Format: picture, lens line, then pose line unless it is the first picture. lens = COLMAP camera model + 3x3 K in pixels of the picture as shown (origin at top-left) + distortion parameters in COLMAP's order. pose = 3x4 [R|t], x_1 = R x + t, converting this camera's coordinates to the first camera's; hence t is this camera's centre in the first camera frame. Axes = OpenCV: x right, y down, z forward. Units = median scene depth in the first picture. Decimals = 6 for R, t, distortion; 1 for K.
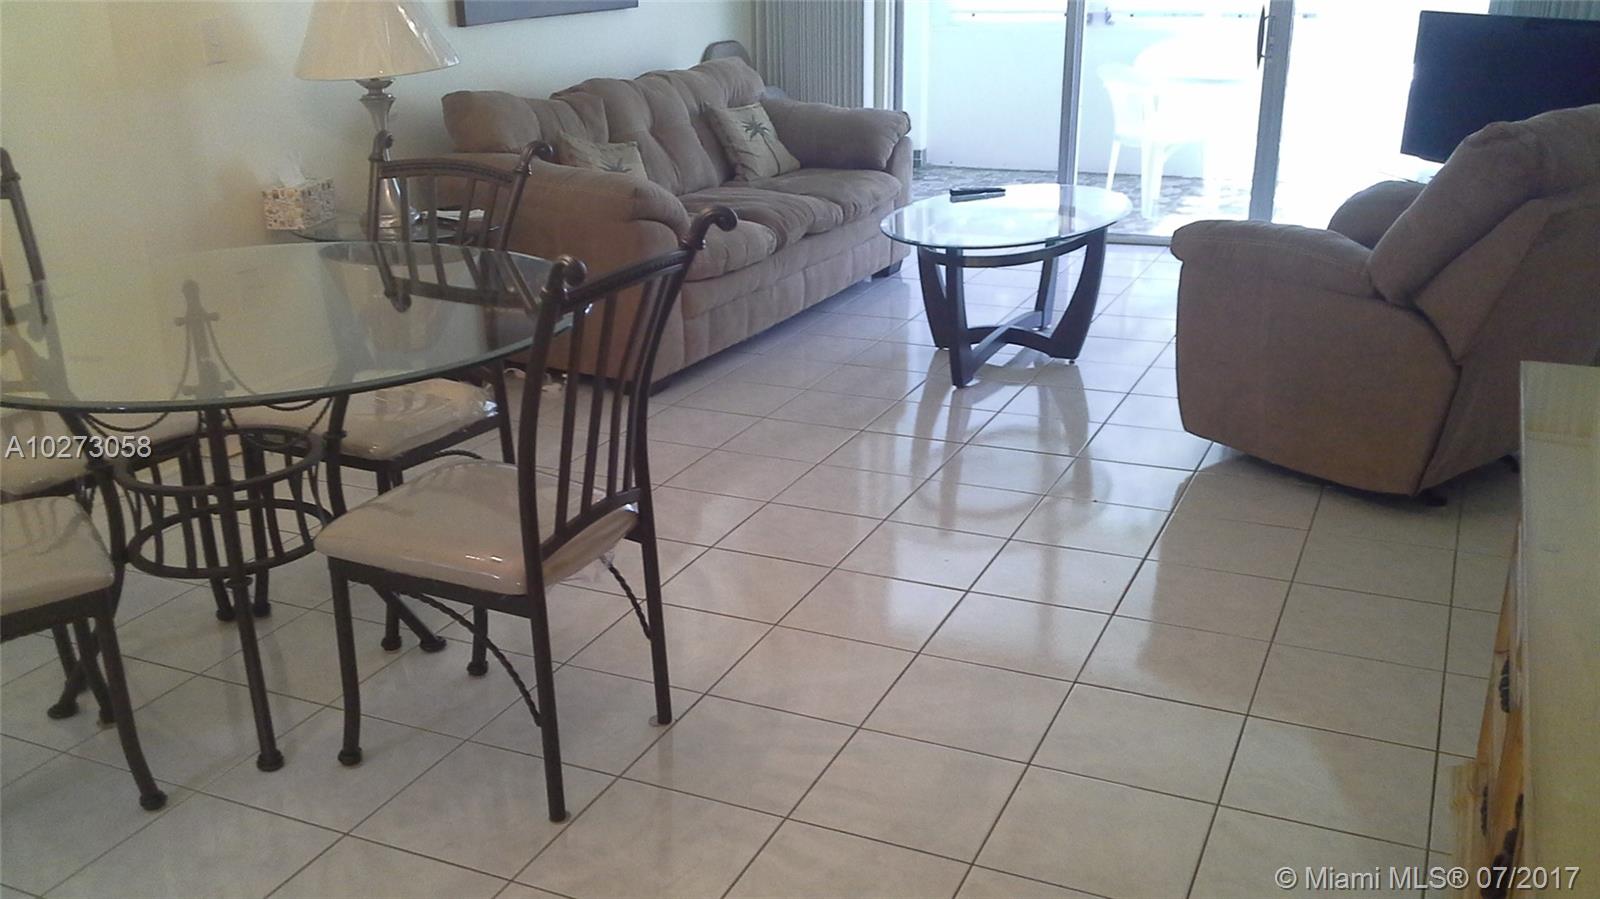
lens RADIAL K [[1473.4, 0, 791.2], [0, 1473.4, 458.0], [0, 0, 1]] dist [0.131212, -0.249860]
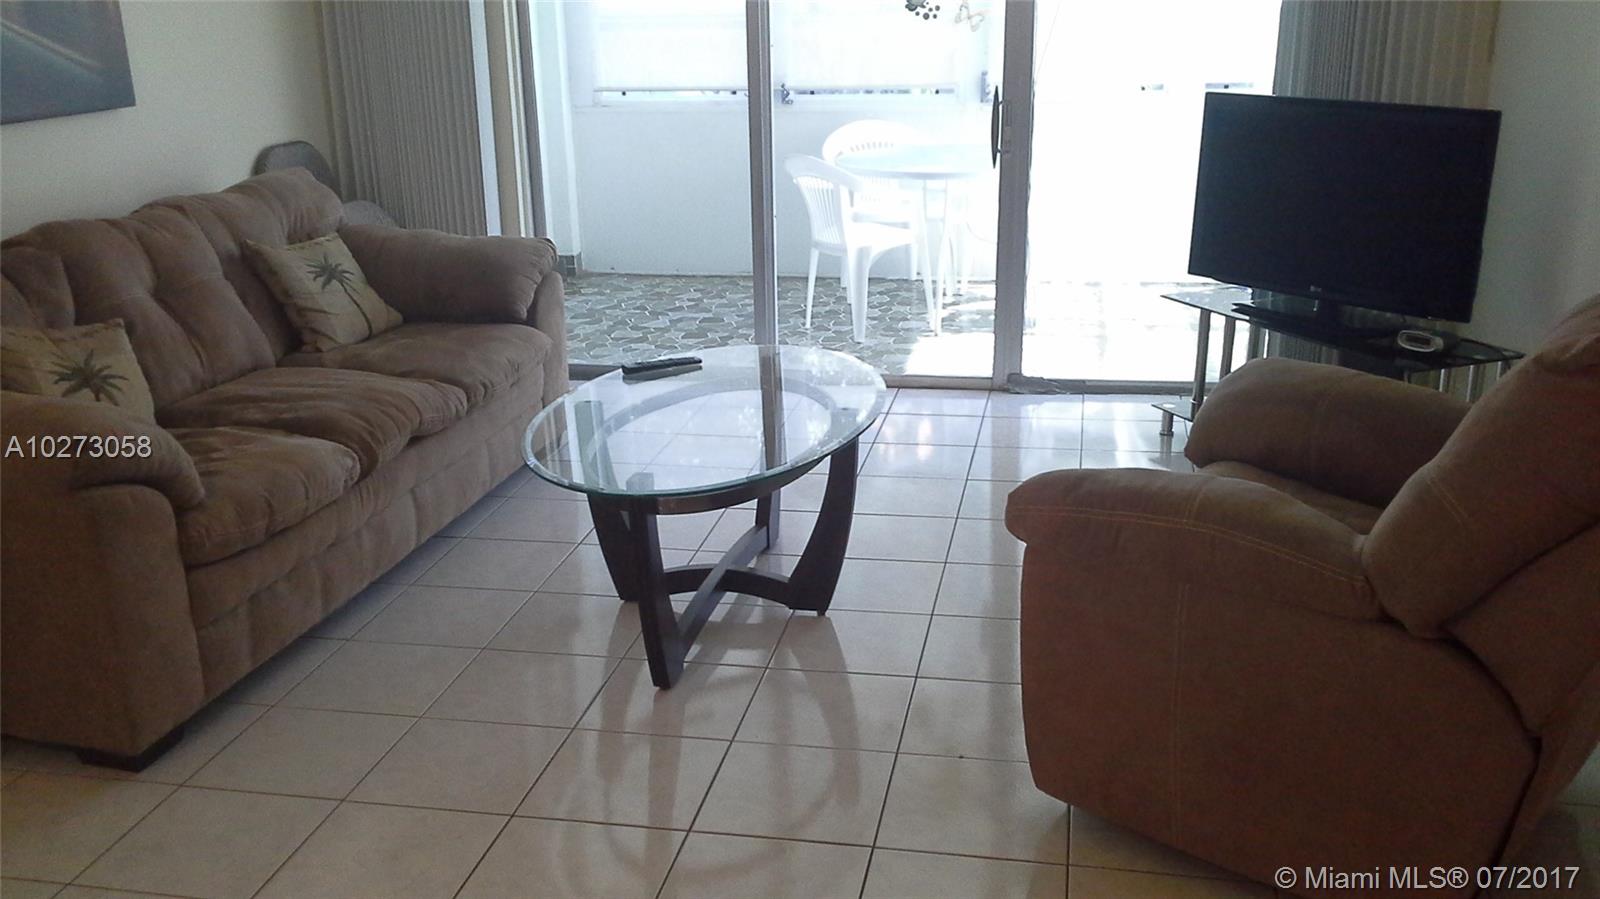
lens RADIAL K [[1473.4, 0, 791.2], [0, 1473.4, 458.0], [0, 0, 1]] dist [0.131212, -0.249860]
pose [[0.973248, -0.077277, 0.216373, 0.030724], [0.084764, 0.996074, -0.025524, -0.108519], [-0.213551, 0.043182, 0.975977, 0.299981]]
